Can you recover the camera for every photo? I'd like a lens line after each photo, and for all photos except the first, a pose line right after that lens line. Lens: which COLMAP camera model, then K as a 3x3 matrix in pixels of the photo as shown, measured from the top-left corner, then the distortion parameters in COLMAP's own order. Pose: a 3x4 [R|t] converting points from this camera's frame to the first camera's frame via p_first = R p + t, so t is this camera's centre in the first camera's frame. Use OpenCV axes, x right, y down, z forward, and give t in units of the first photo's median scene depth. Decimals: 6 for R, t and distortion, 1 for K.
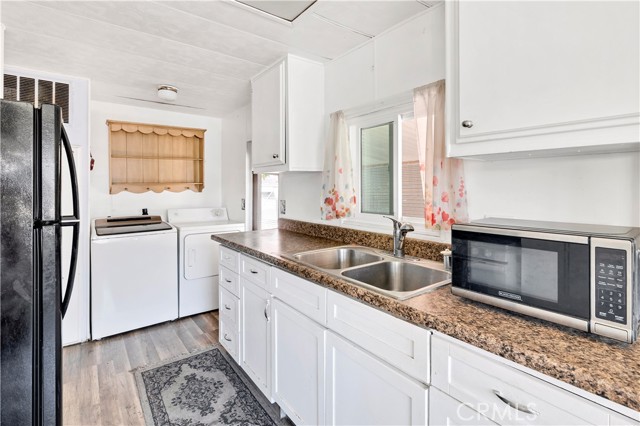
lens RADIAL K [[309.0, 0, 323.0], [0, 309.0, 188.6], [0, 0, 1]] dist [0.002381, 0.000230]
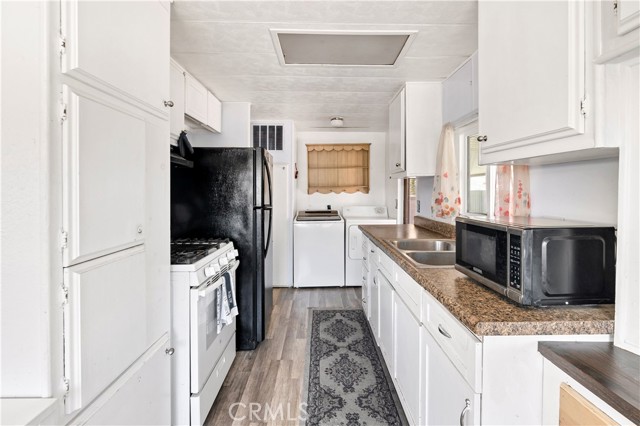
lens RADIAL K [[309.0, 0, 328.2], [0, 309.0, 191.7], [0, 0, 1]] dist [0.002381, 0.000230]
pose [[0.812700, 0.004421, -0.582666, 0.325510], [-0.002594, 0.999989, 0.003970, 0.000129], [0.582677, -0.001715, 0.812702, -0.179520]]
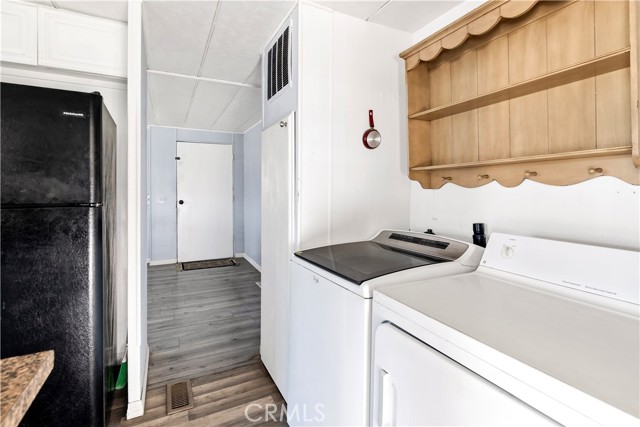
lens RADIAL K [[309.0, 0, 323.7], [0, 309.0, 186.9], [0, 0, 1]] dist [0.002381, 0.000230]
pose [[-0.170561, -0.002224, -0.985345, -0.164741], [-0.000417, 0.999998, -0.002185, 0.021711], [0.985347, 0.000038, -0.170562, 1.237261]]
